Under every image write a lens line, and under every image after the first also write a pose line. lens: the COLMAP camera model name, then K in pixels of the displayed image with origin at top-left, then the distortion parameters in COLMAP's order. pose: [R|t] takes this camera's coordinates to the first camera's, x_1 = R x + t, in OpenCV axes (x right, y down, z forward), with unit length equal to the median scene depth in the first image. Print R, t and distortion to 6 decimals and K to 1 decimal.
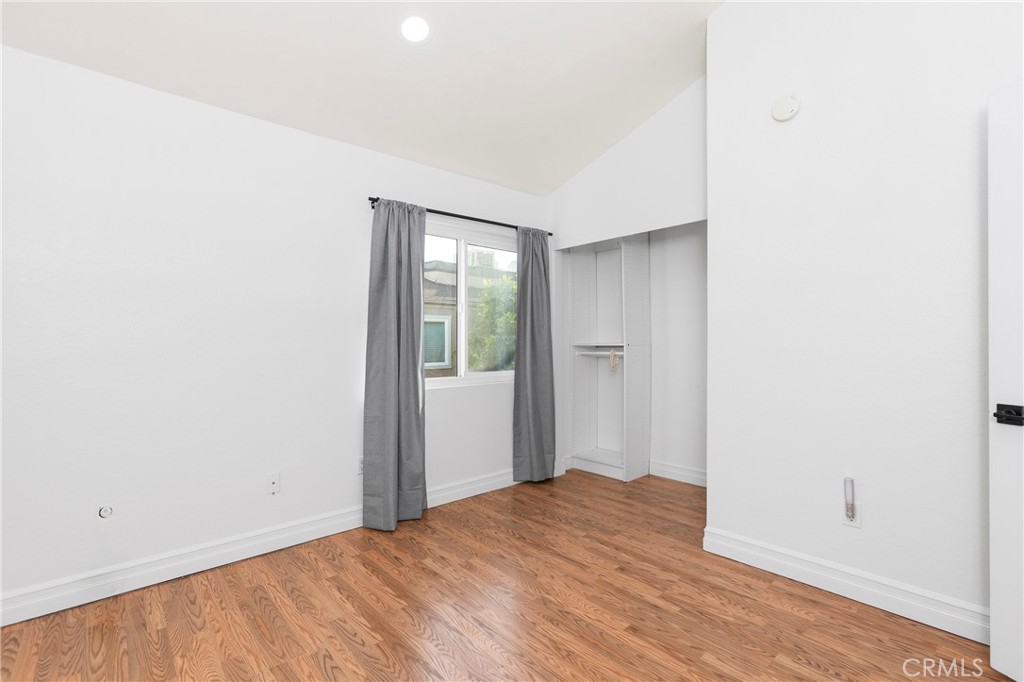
lens RADIAL K [[465.5, 0, 510.9], [0, 465.5, 340.5], [0, 0, 1]] dist [-0.001659, 0.000444]
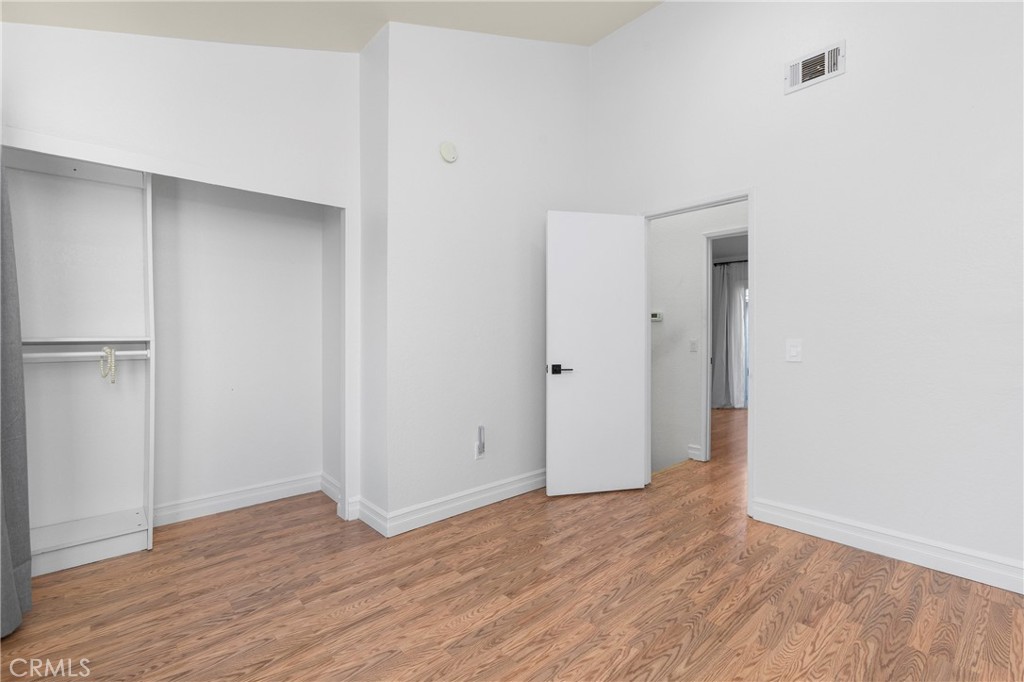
lens RADIAL K [[465.5, 0, 509.4], [0, 465.5, 339.2], [0, 0, 1]] dist [-0.001659, 0.000444]
pose [[-0.006544, -0.003044, 0.999974, -0.648905], [0.002052, 0.999993, 0.003058, 0.011802], [-0.999976, 0.002072, -0.006538, 0.785190]]
